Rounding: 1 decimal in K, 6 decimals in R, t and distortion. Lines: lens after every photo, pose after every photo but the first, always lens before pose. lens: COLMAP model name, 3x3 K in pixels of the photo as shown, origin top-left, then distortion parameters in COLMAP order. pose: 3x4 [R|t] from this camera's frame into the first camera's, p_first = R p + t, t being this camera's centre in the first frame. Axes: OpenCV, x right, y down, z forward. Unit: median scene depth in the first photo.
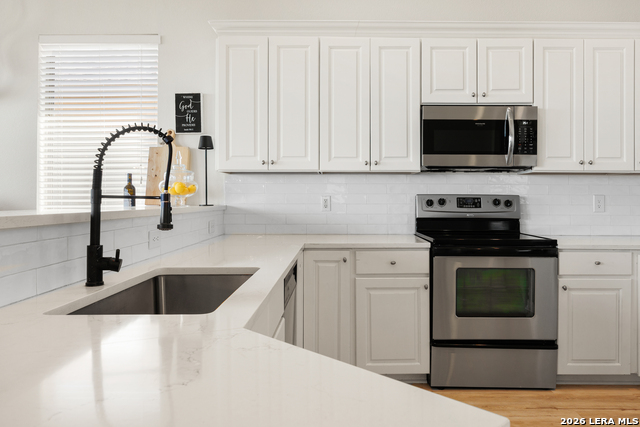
lens RADIAL K [[485.1, 0, 326.0], [0, 485.1, 203.6], [0, 0, 1]] dist [-0.000070, 0.002367]
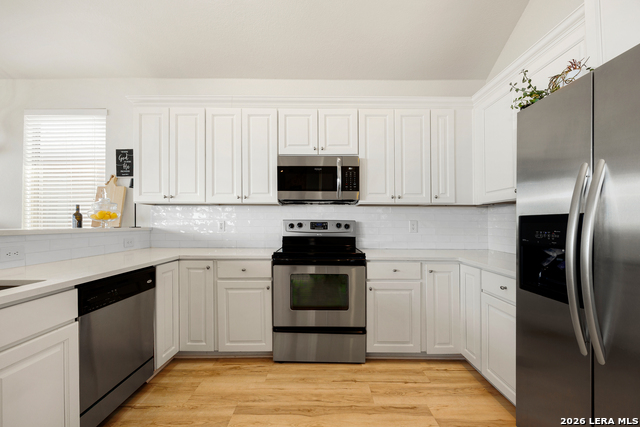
lens RADIAL K [[280.3, 0, 318.5], [0, 280.3, 221.3], [0, 0, 1]] dist [0.003410, -0.001052]
pose [[0.999941, 0.001118, -0.010811, 0.323402], [-0.001233, 0.999942, -0.010679, -0.006082], [0.010799, 0.010692, 0.999885, 0.192884]]
